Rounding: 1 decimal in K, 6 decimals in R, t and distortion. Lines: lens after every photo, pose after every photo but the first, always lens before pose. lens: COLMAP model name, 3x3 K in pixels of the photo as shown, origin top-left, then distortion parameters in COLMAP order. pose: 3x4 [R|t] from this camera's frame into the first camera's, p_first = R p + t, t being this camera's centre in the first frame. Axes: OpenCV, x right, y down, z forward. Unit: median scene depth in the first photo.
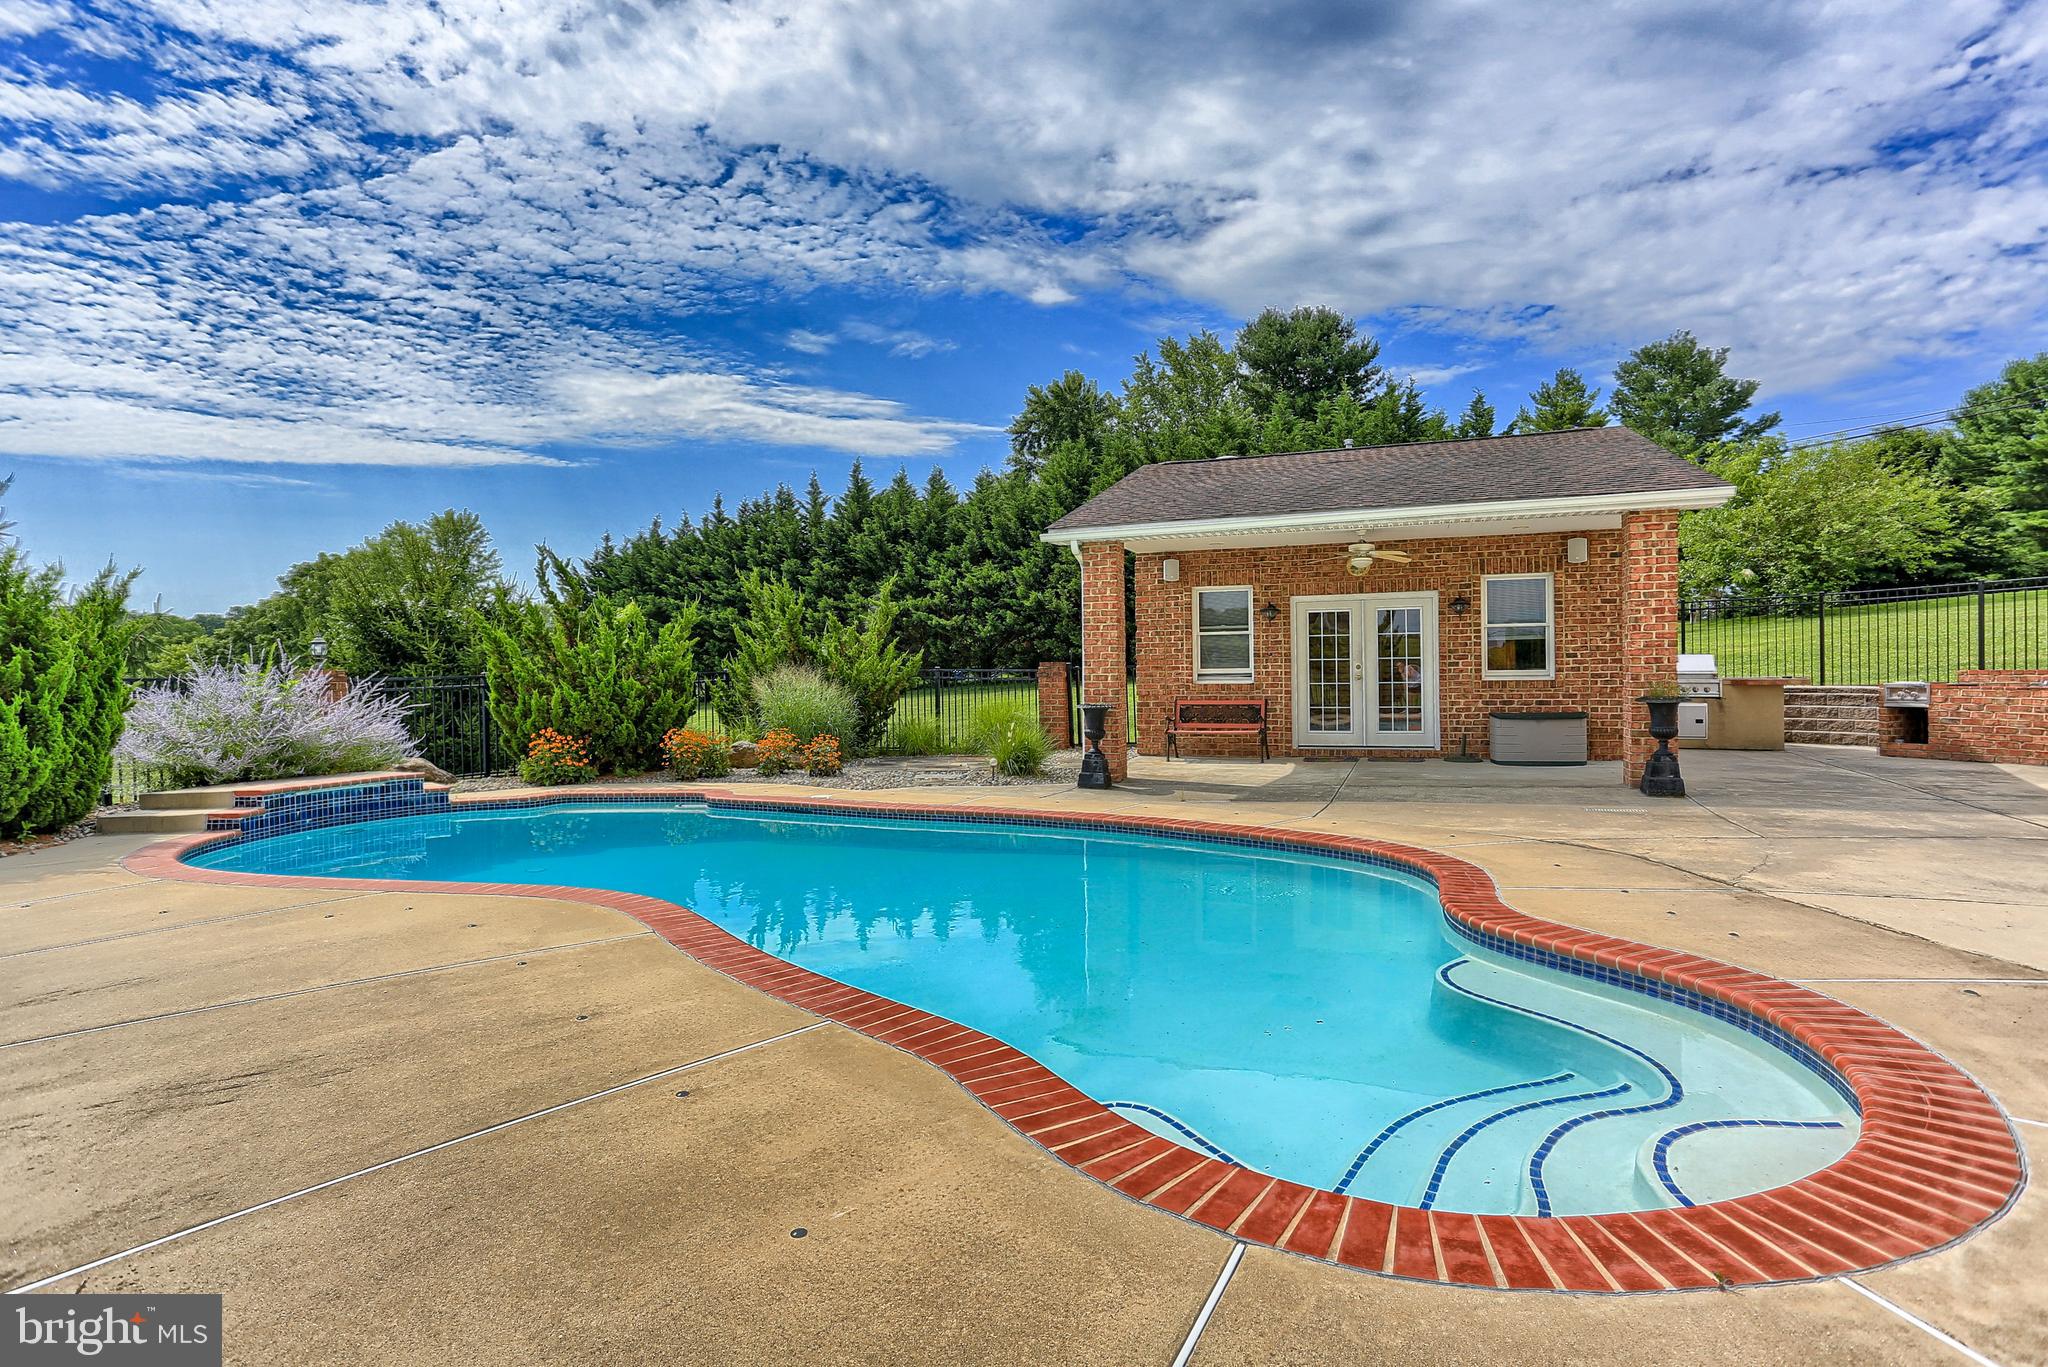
lens RADIAL K [[1042.8, 0, 1031.2], [0, 1042.8, 675.8], [0, 0, 1]] dist [-0.024856, 0.023069]
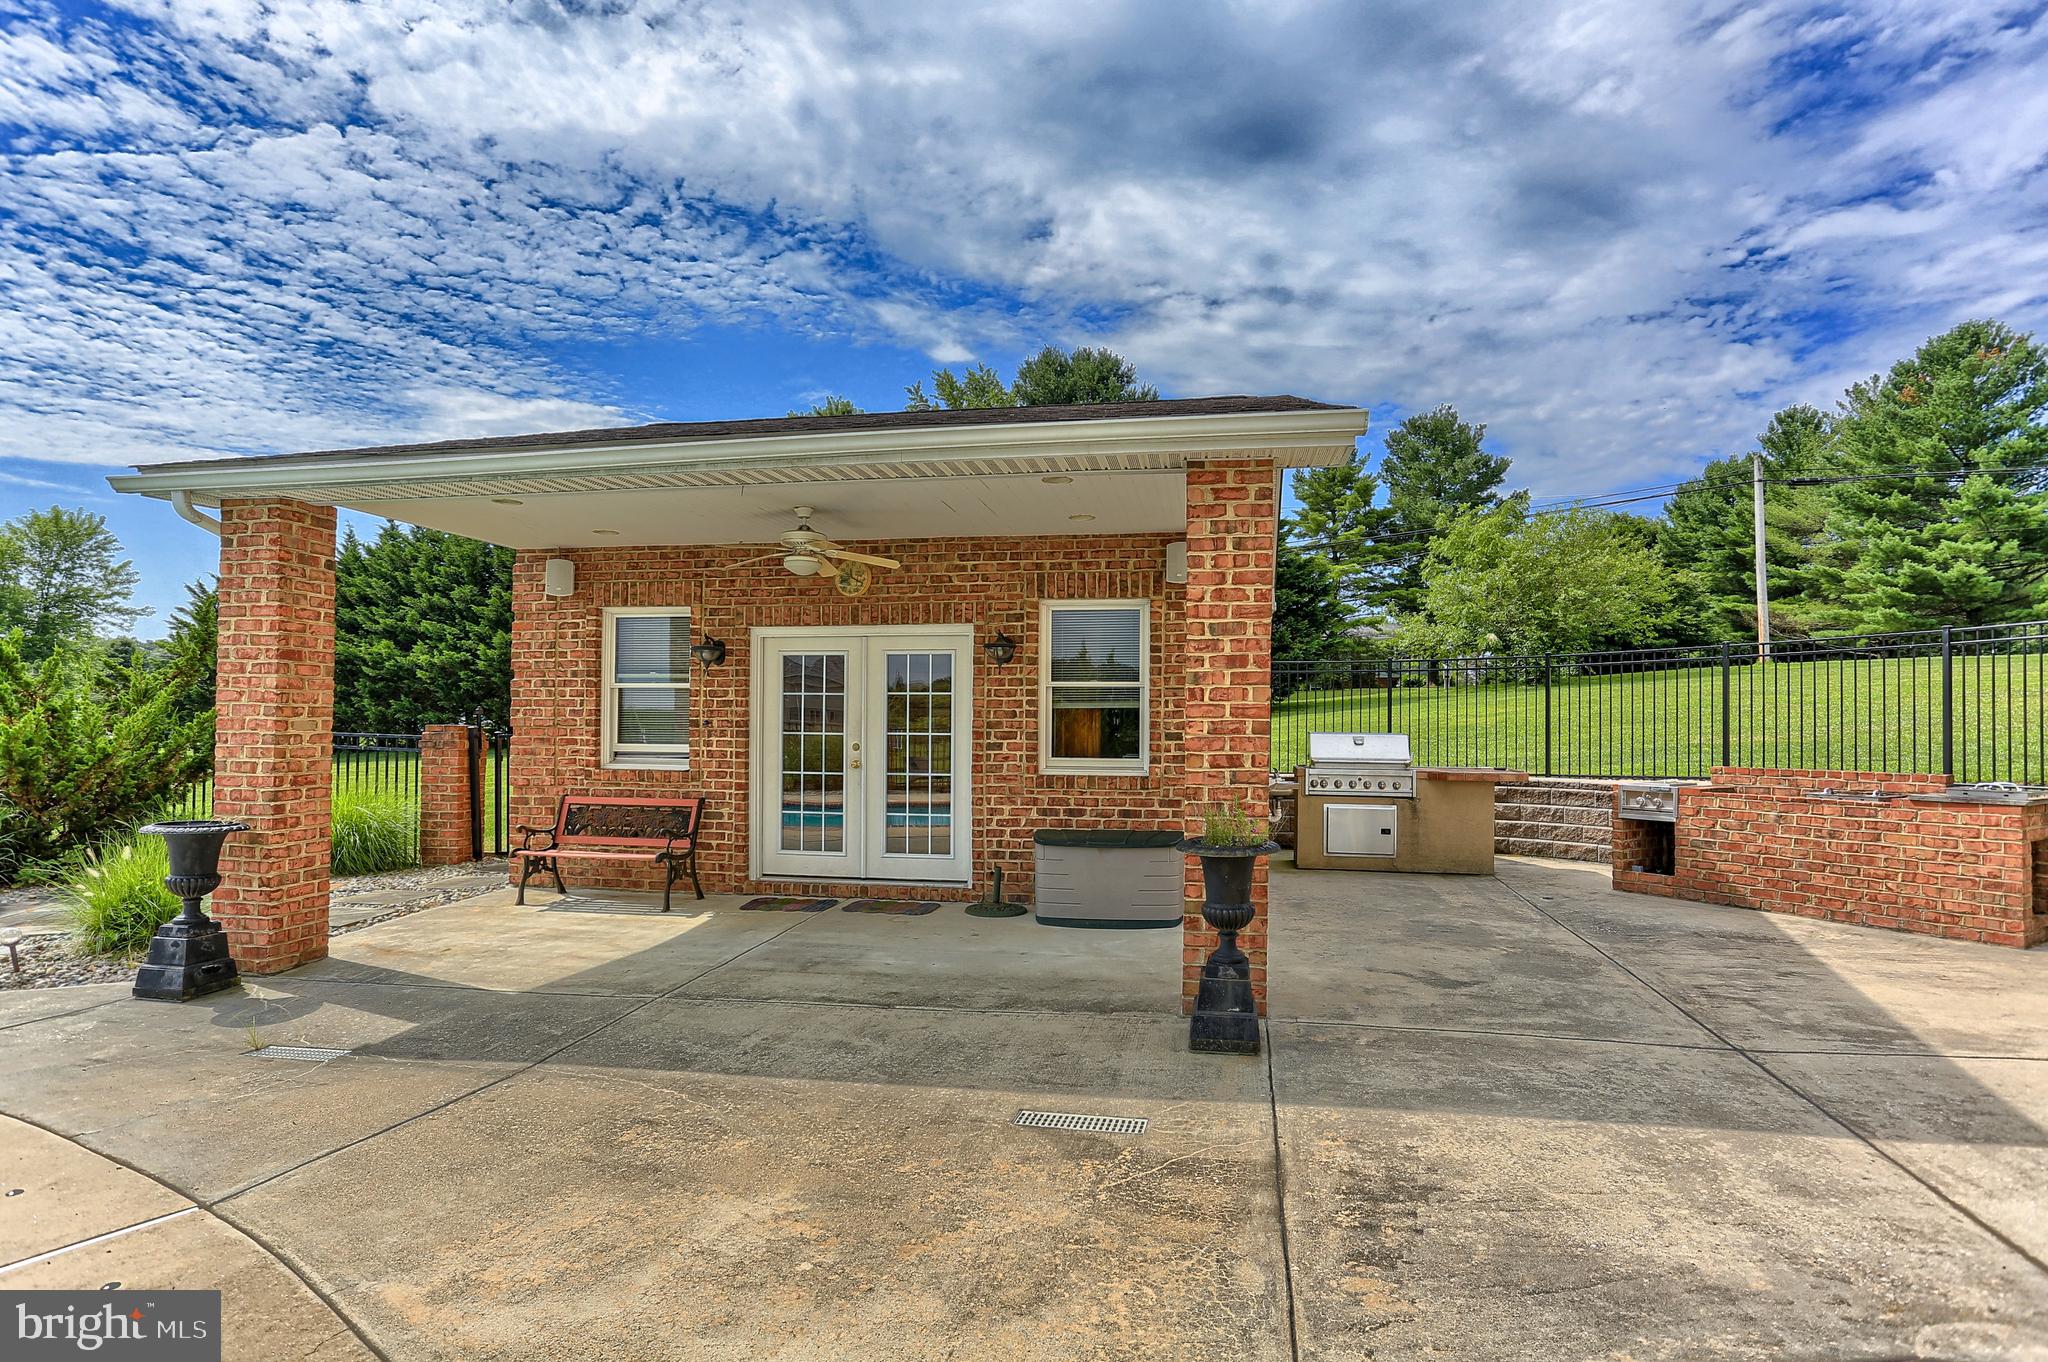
lens RADIAL K [[1042.8, 0, 1070.8], [0, 1042.8, 681.9], [0, 0, 1]] dist [-0.024856, 0.023069]
pose [[0.978779, 0.027166, 0.203112, 0.299469], [-0.018212, 0.998784, -0.045823, -0.019836], [-0.204110, 0.041152, 0.978083, 0.366216]]
